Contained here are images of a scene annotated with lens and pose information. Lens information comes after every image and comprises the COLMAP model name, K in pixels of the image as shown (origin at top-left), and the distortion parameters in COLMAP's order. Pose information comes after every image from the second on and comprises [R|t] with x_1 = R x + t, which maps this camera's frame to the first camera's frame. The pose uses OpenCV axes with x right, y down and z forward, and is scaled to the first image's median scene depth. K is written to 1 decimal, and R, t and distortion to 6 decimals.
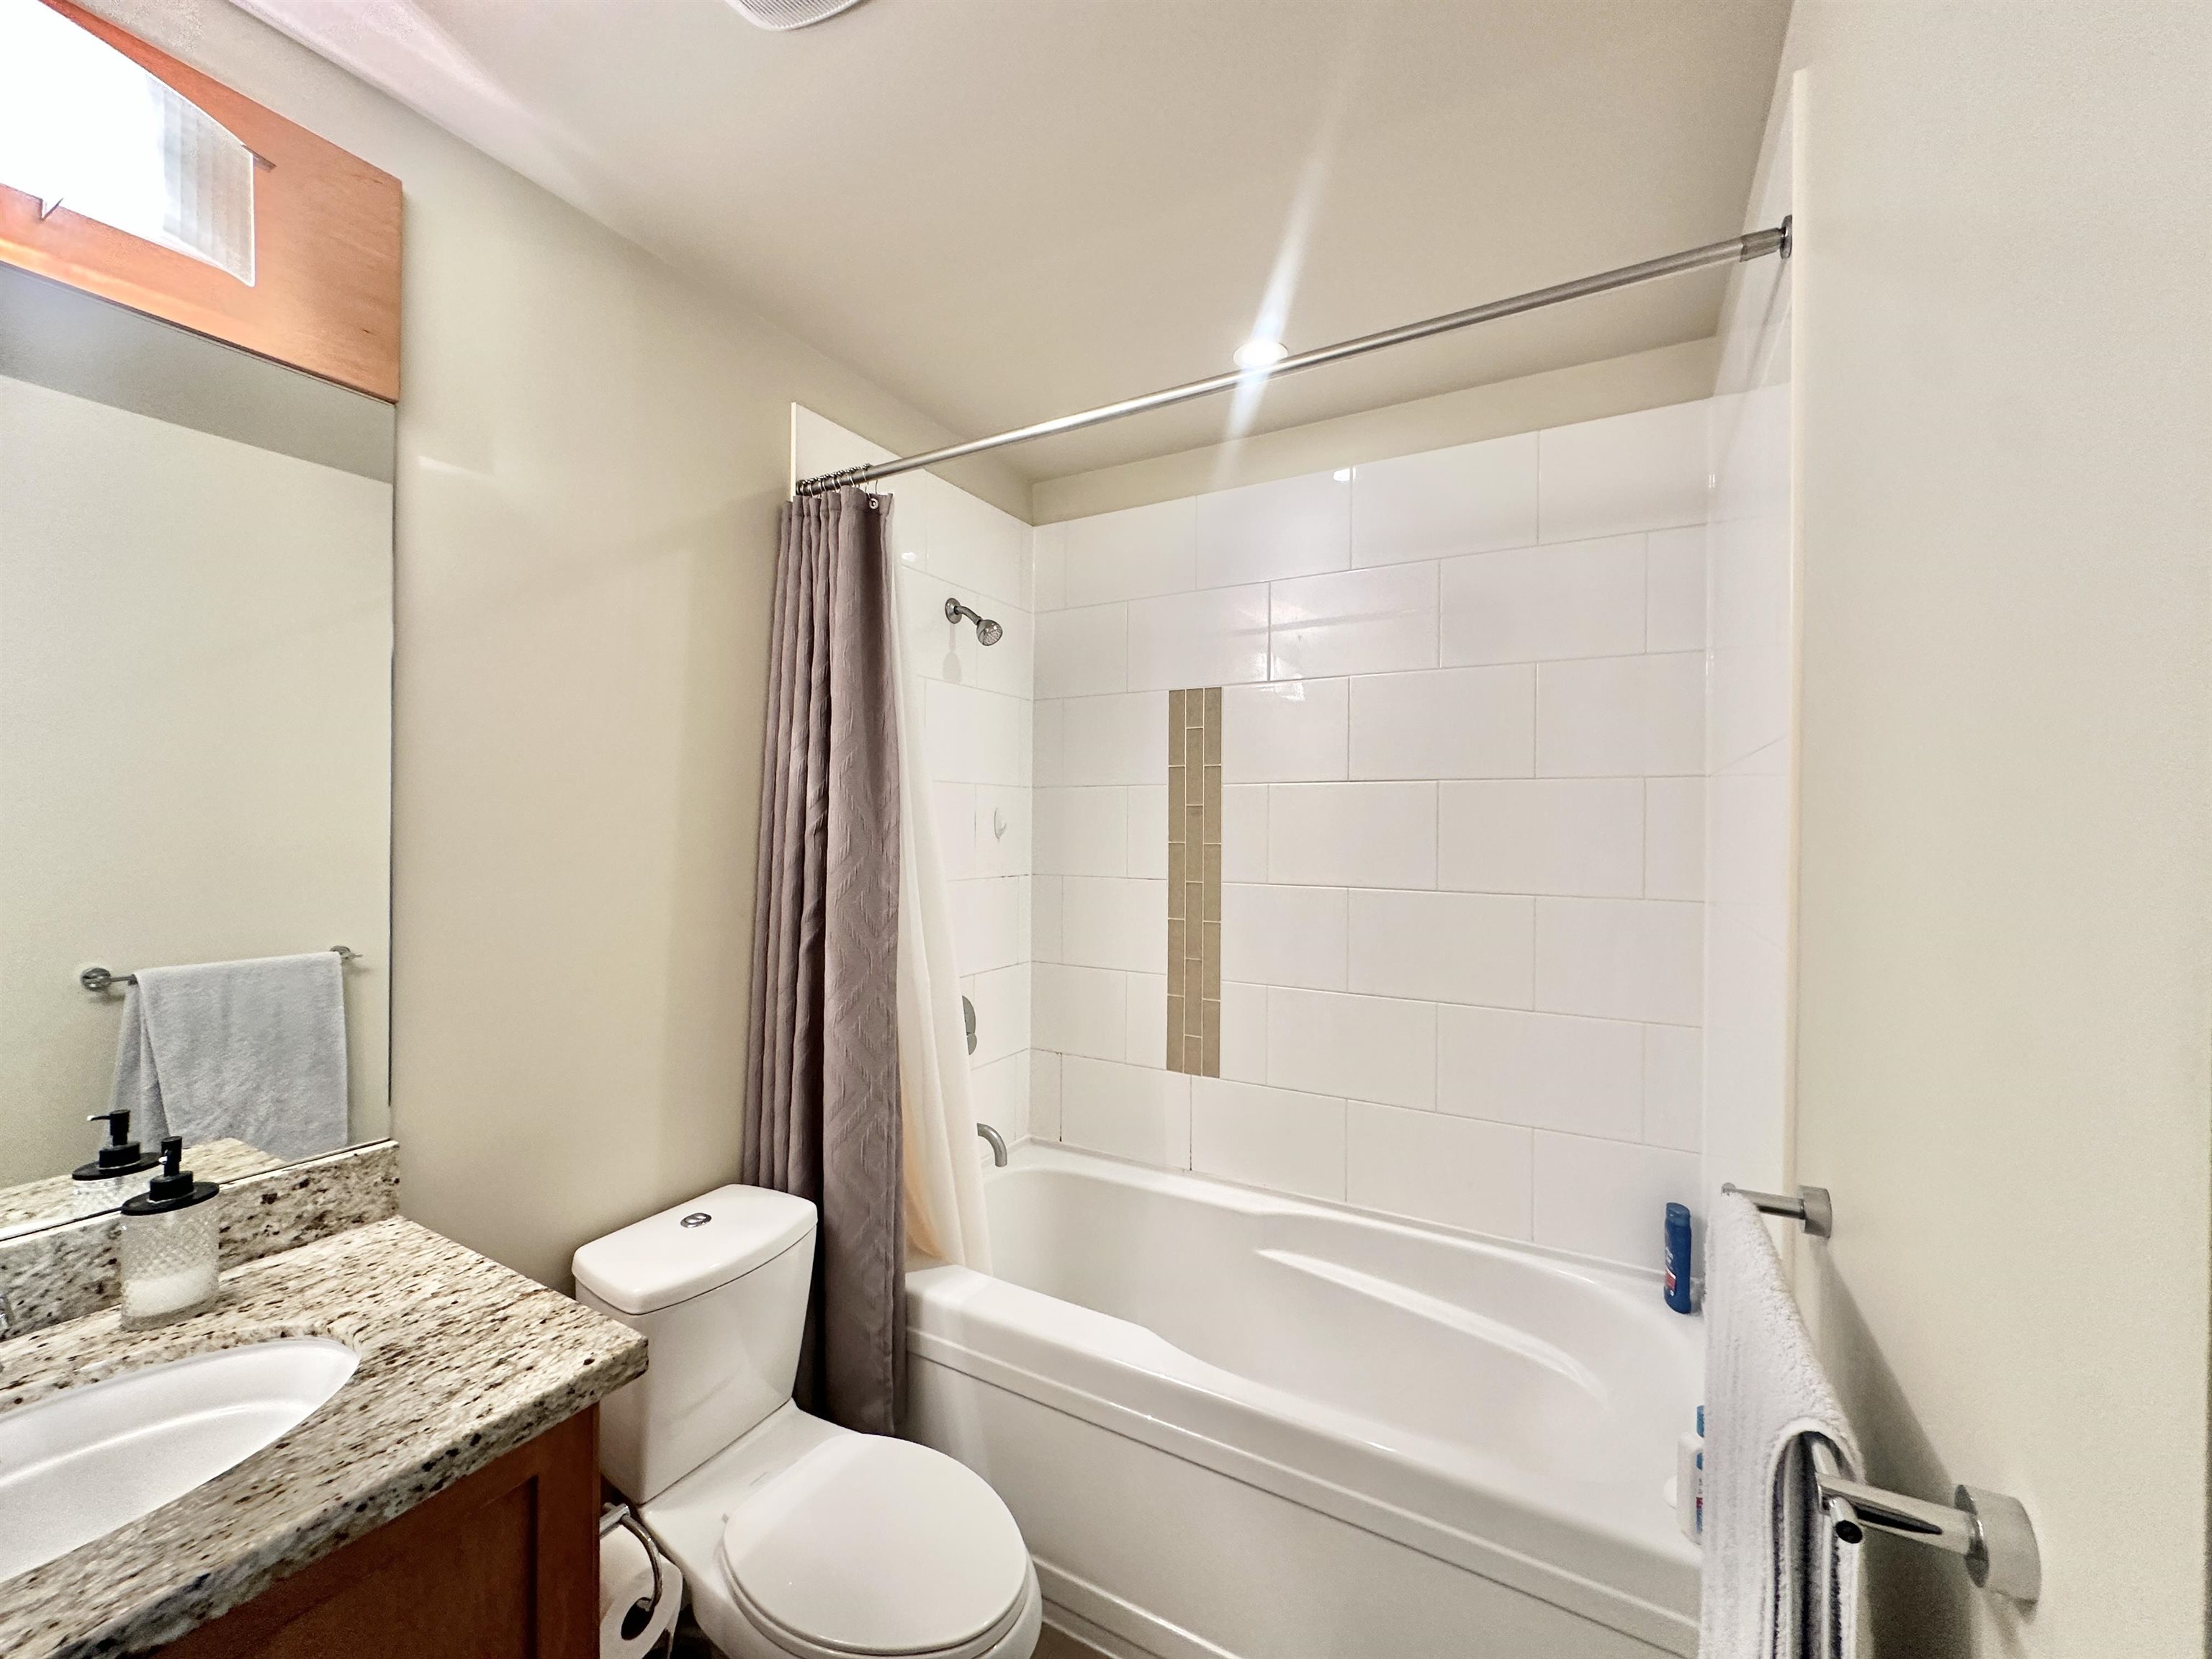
lens RADIAL K [[883.5, 0, 1101.5], [0, 883.5, 833.6], [0, 0, 1]] dist [0.001156, -0.000067]
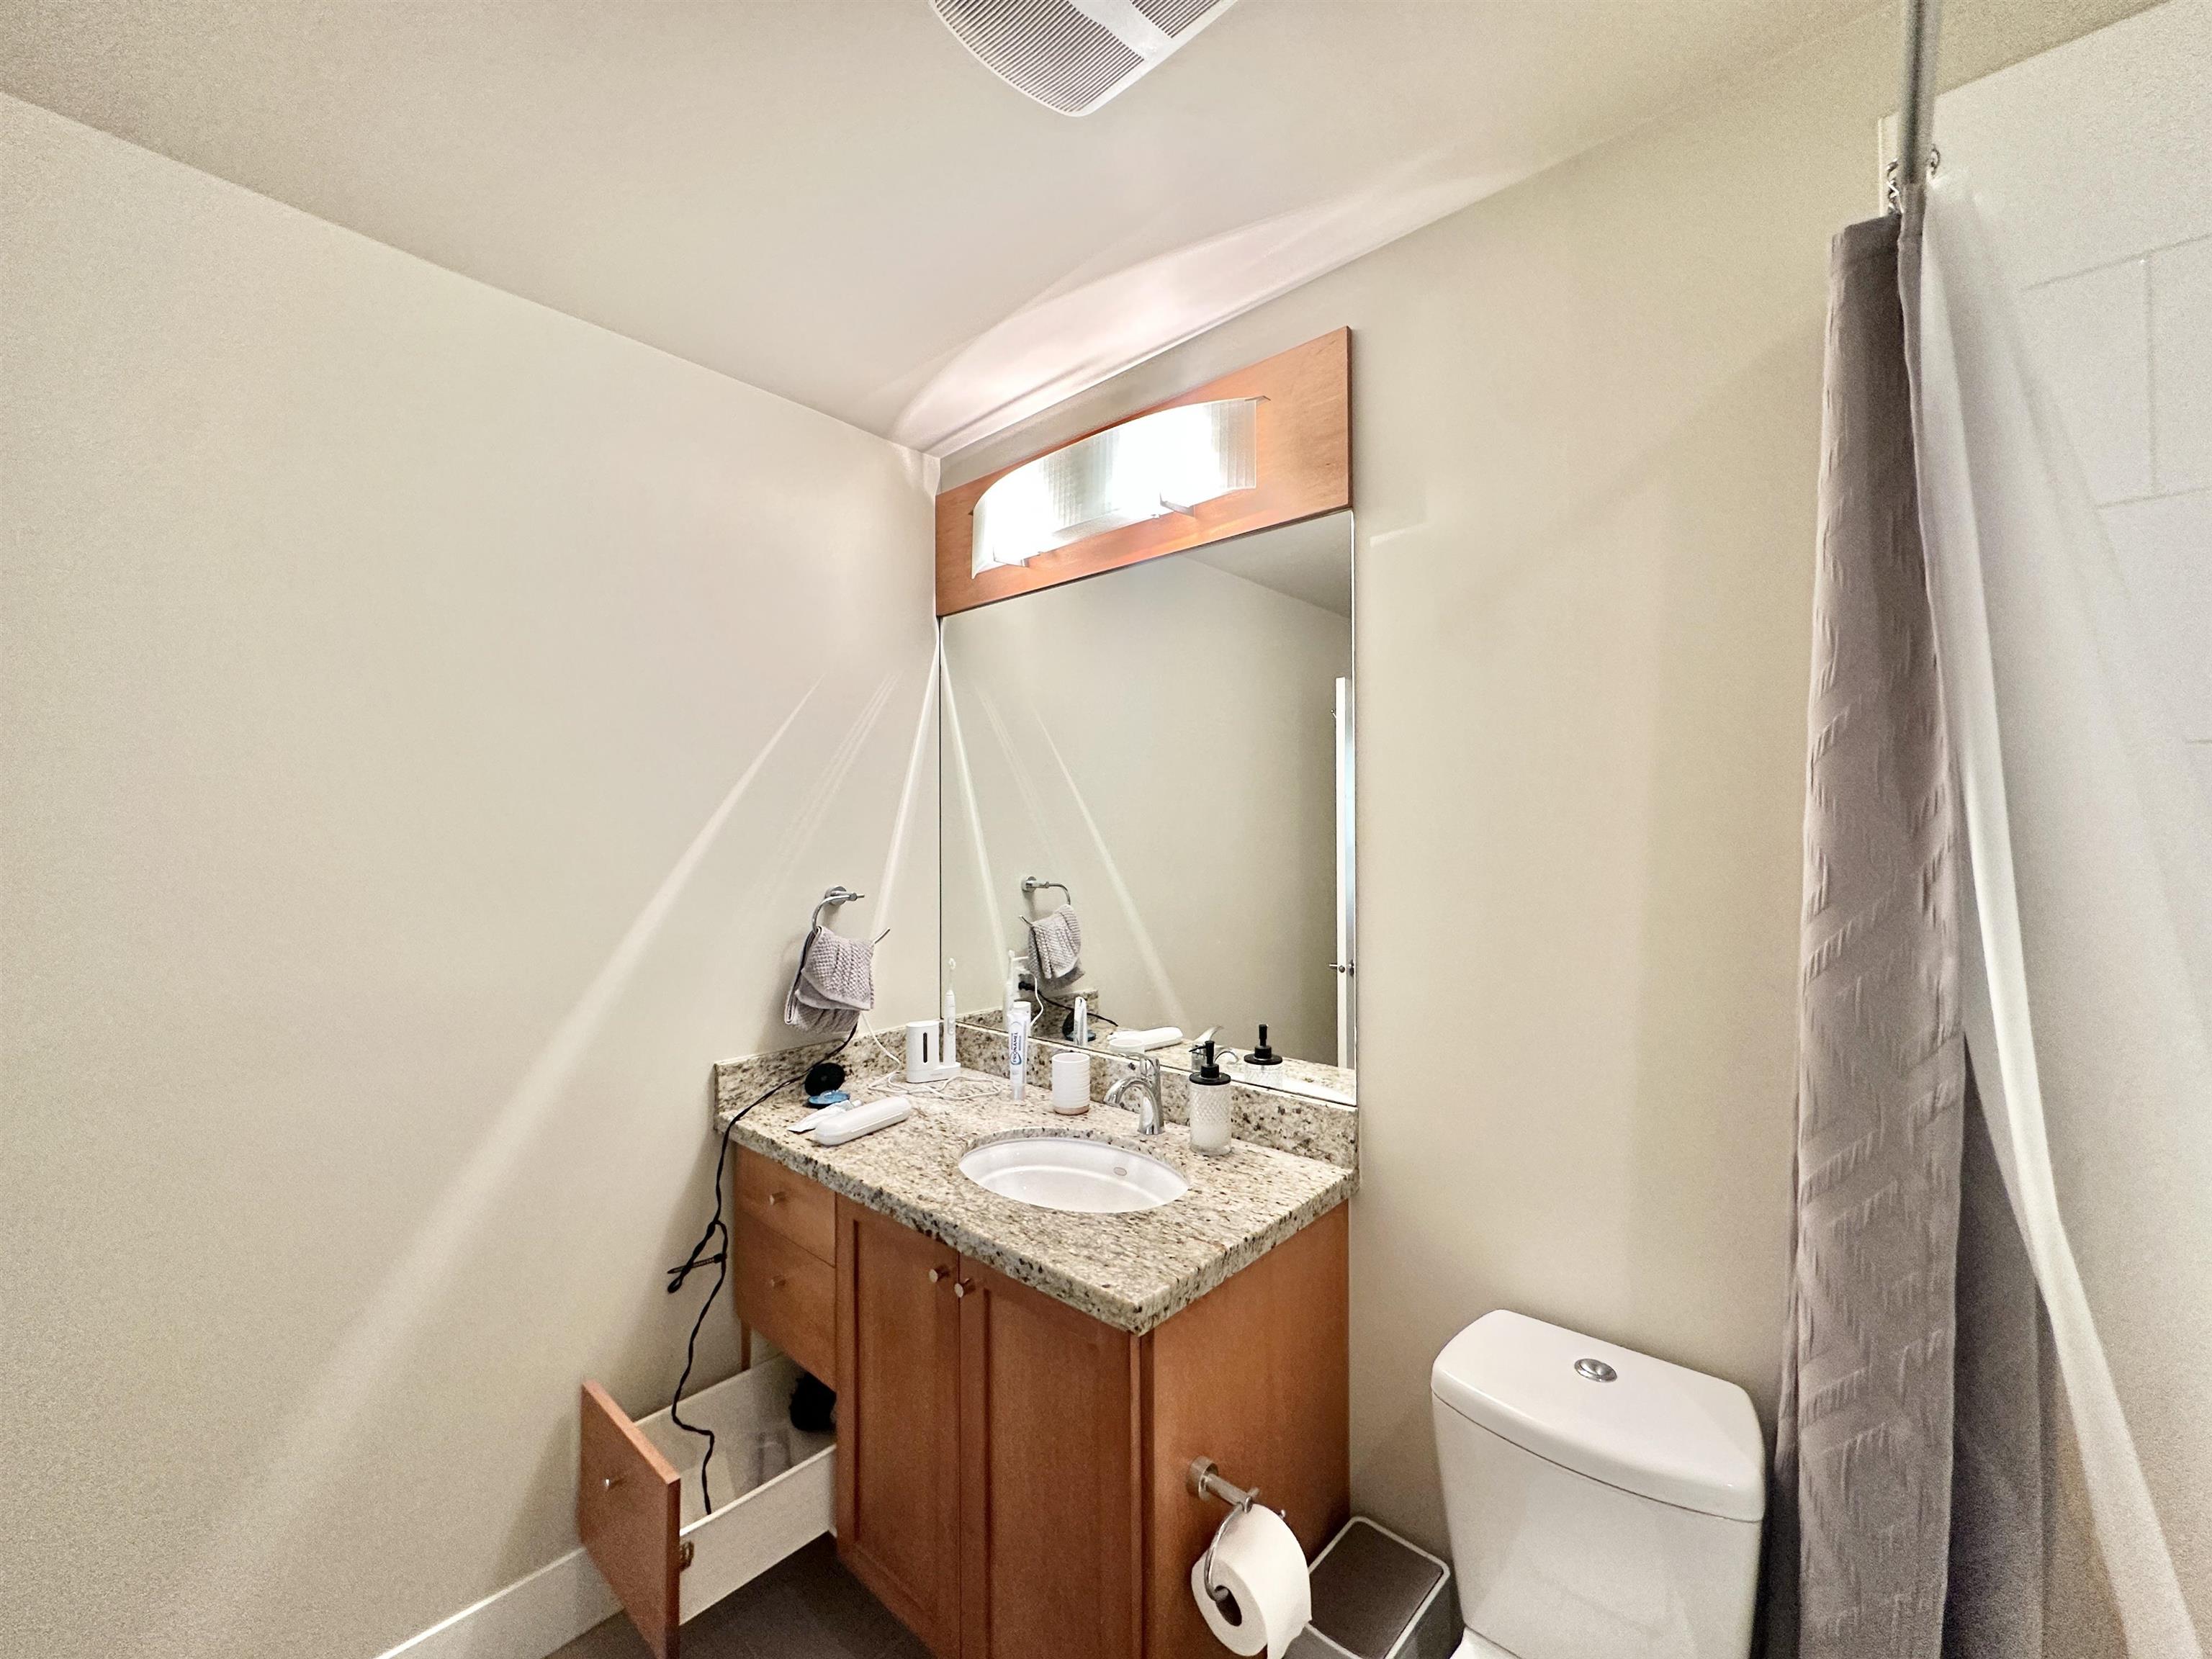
lens RADIAL K [[883.5, 0, 1101.3], [0, 883.5, 826.2], [0, 0, 1]] dist [0.001156, -0.000067]
pose [[-0.218102, -0.016064, -0.975794, 0.598570], [-0.003775, 0.999871, -0.015617, -0.025884], [0.975919, 0.000277, -0.218135, 1.181301]]
